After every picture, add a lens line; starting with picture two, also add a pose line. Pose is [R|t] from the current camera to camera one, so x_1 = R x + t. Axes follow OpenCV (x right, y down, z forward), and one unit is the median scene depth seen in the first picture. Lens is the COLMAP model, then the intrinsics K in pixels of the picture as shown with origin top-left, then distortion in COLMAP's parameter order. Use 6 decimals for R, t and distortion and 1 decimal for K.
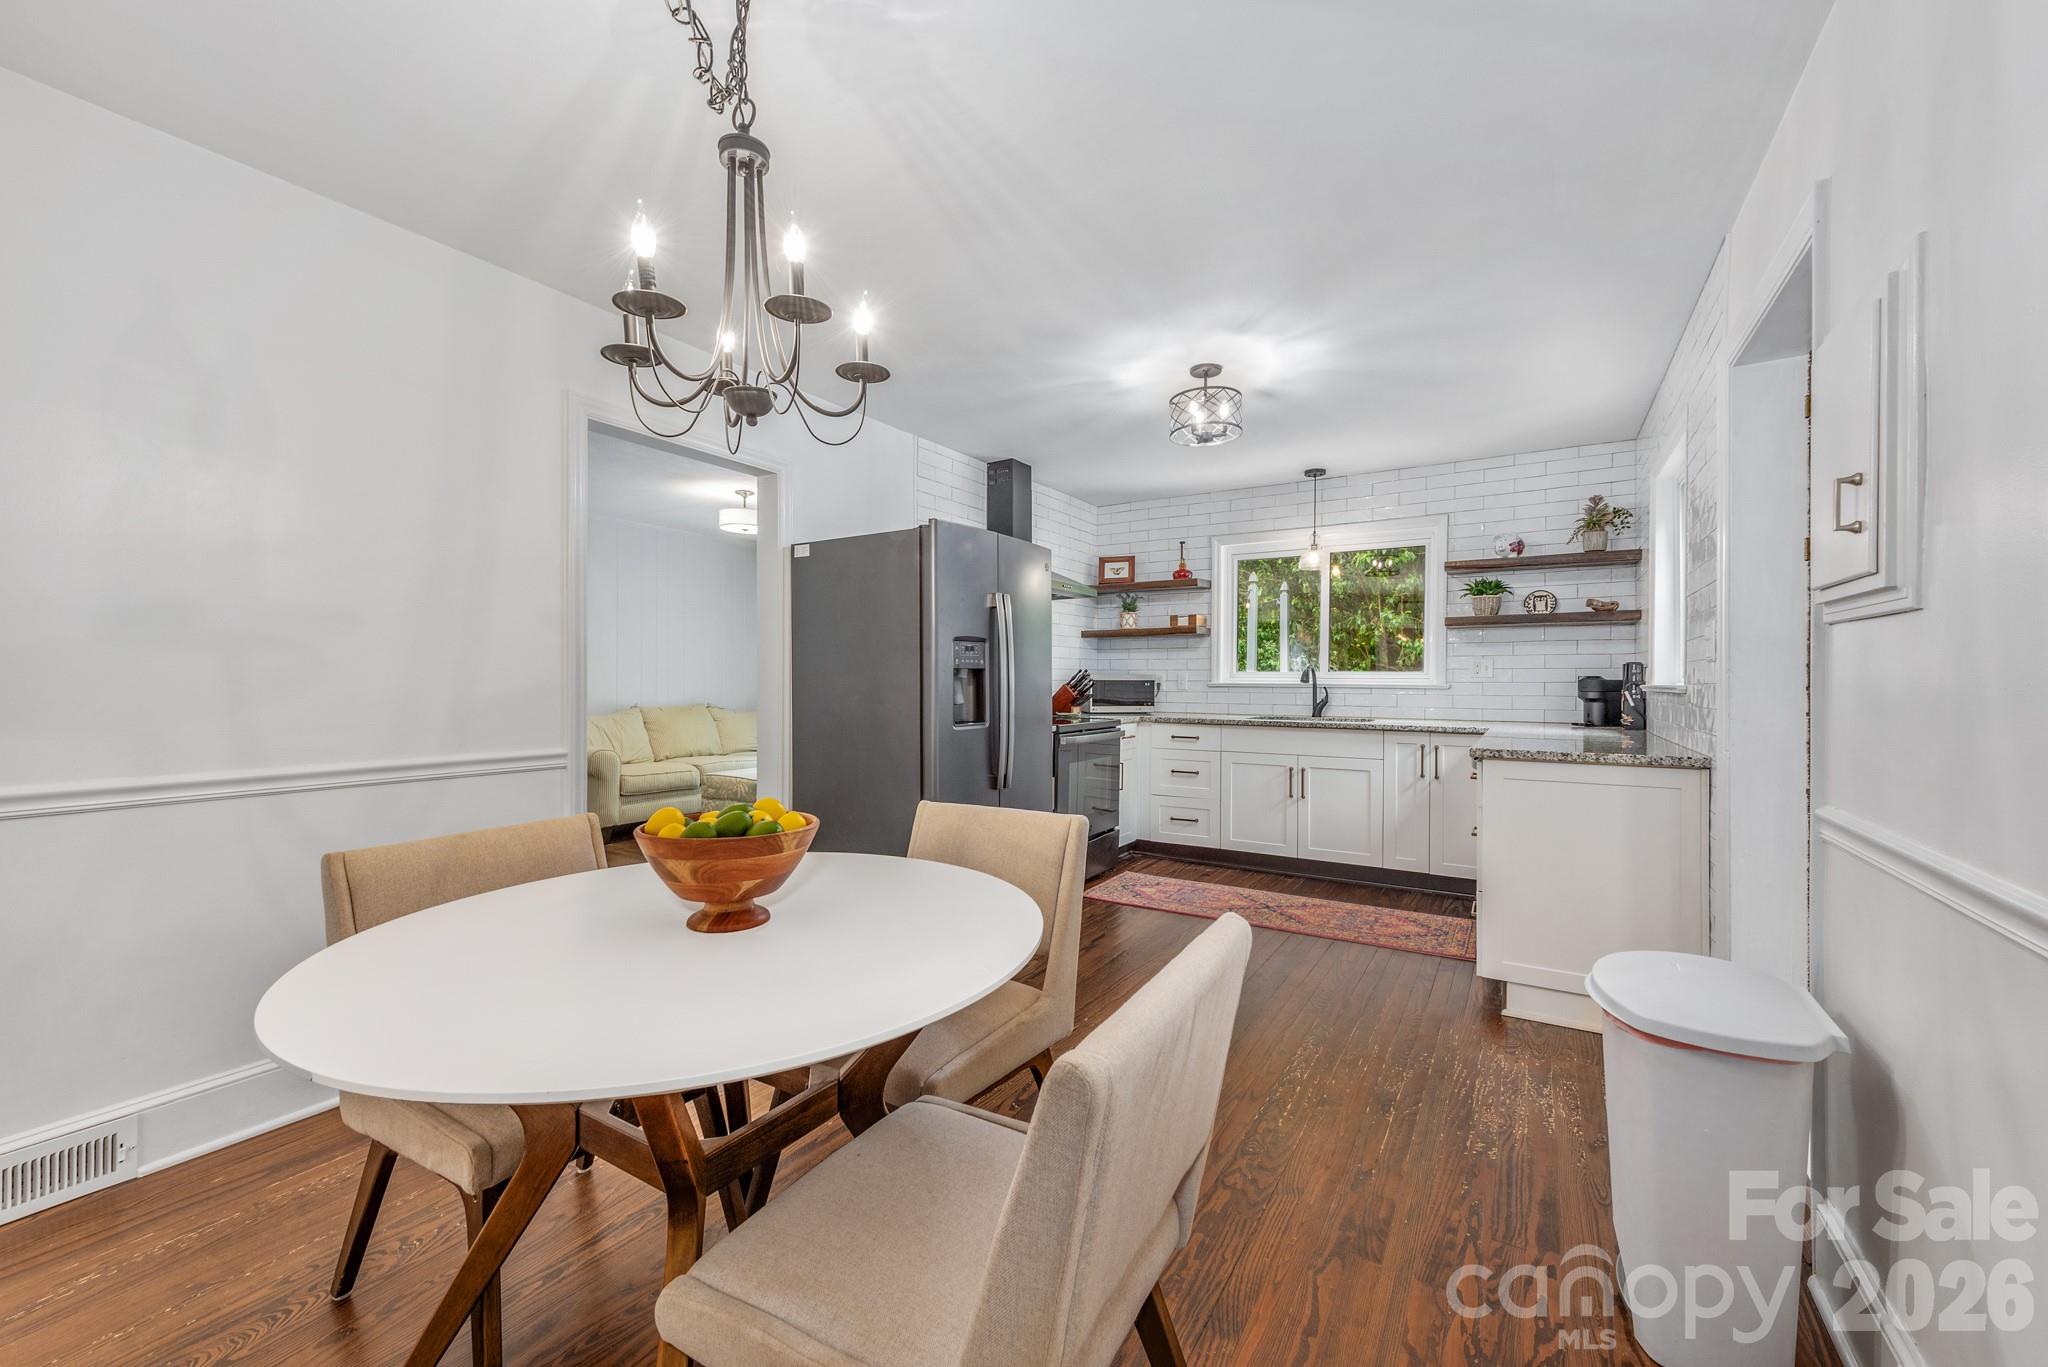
lens RADIAL K [[796.5, 0, 1019.9], [0, 796.5, 685.4], [0, 0, 1]] dist [0.008918, -0.003304]
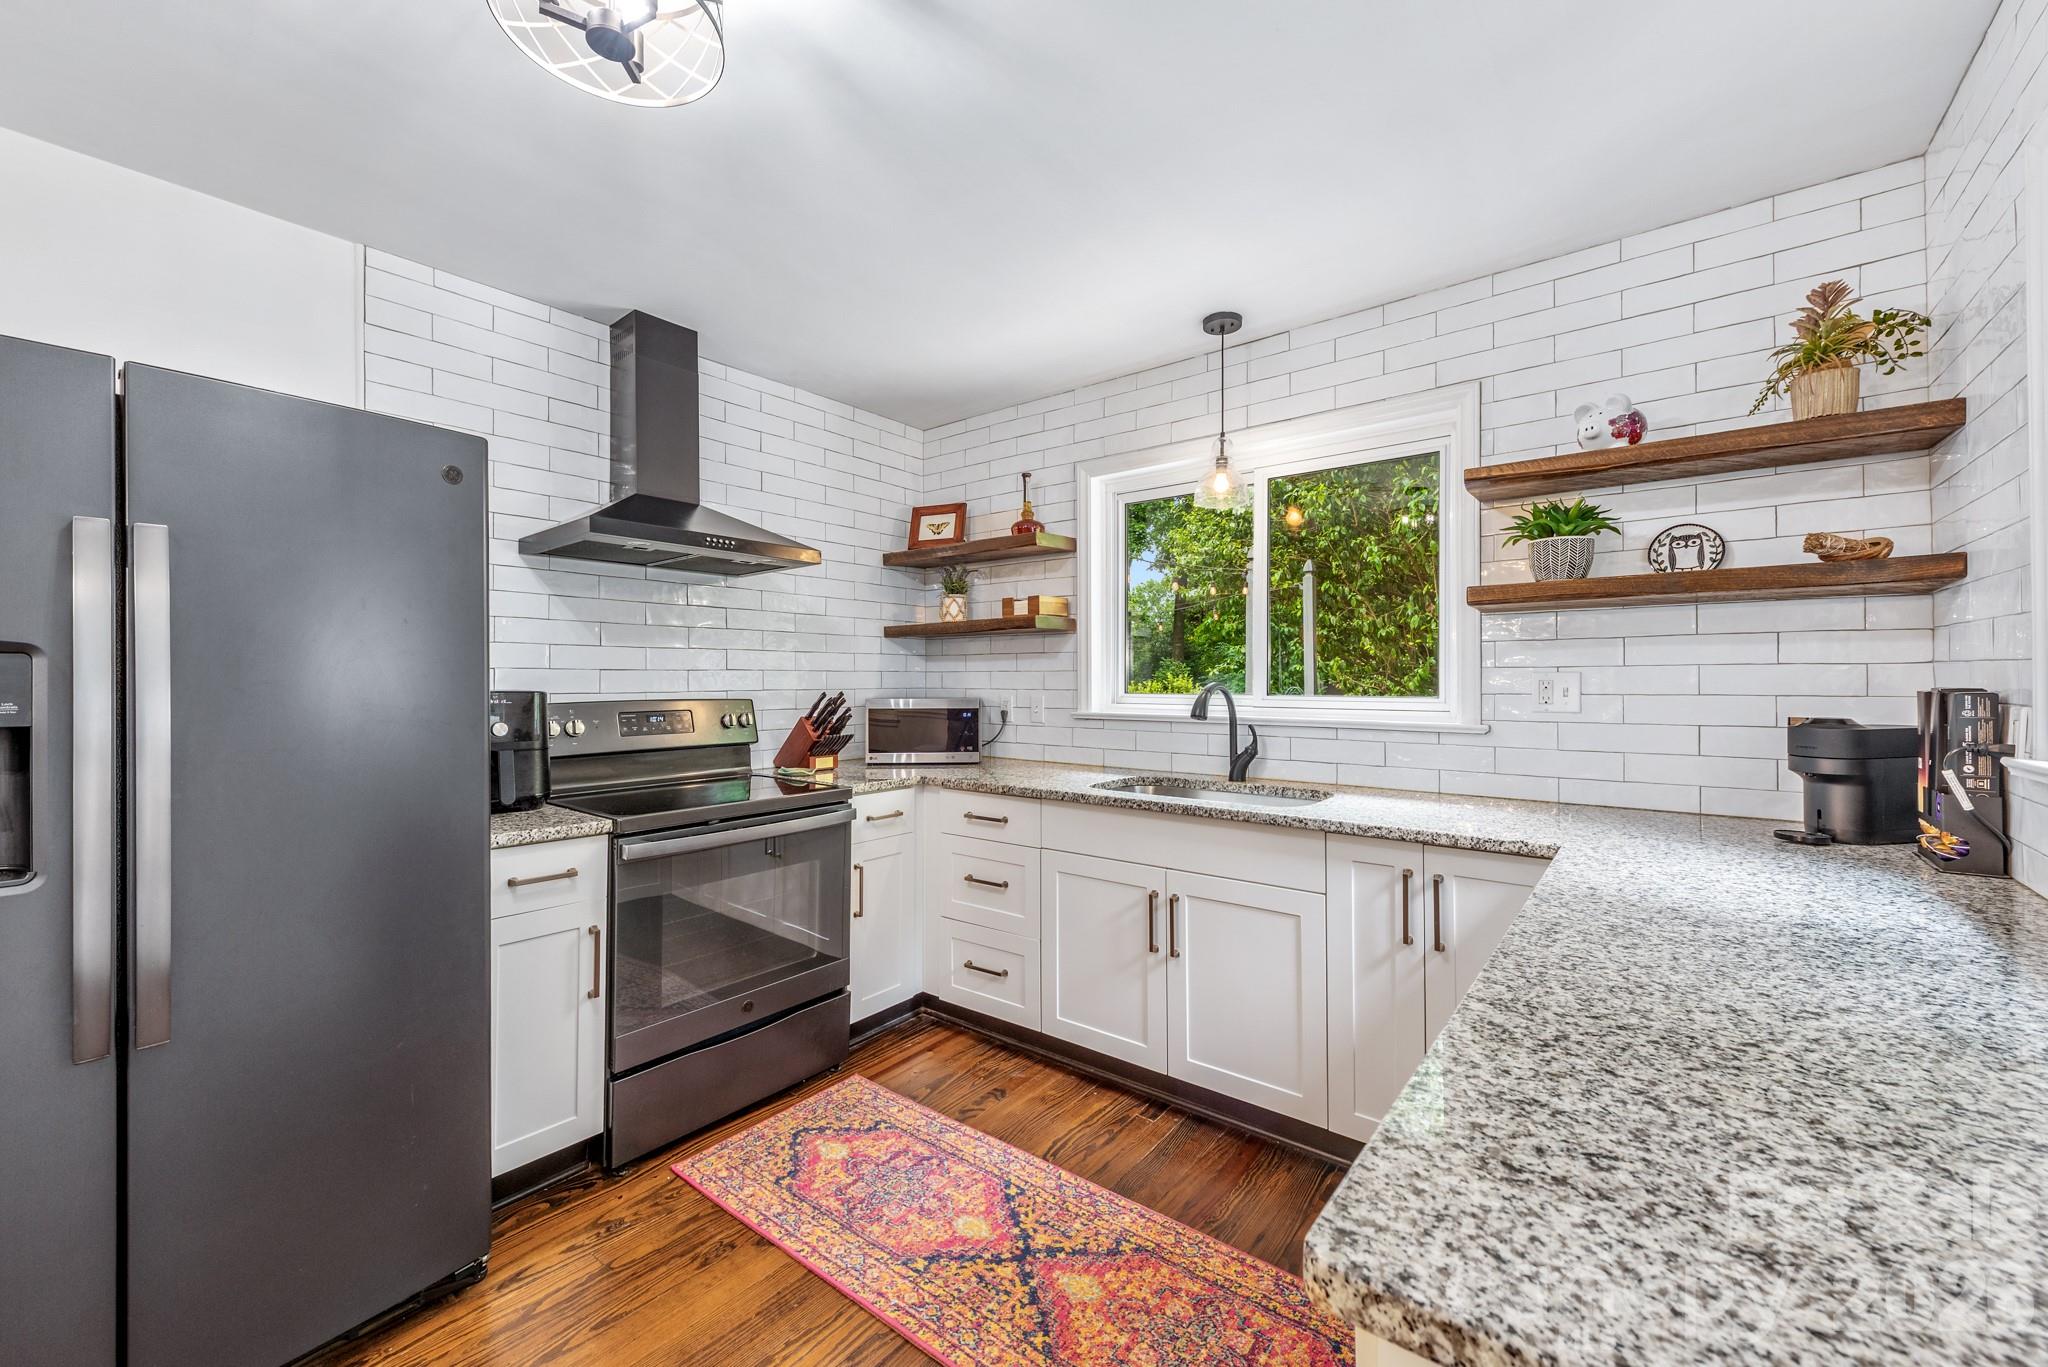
lens RADIAL K [[796.5, 0, 1028.8], [0, 796.5, 673.8], [0, 0, 1]] dist [0.008918, -0.003304]
pose [[0.994787, -0.005768, -0.101808, 0.309371], [0.004279, 0.999881, -0.014846, -0.026962], [0.101882, 0.014333, 0.994693, 0.484855]]
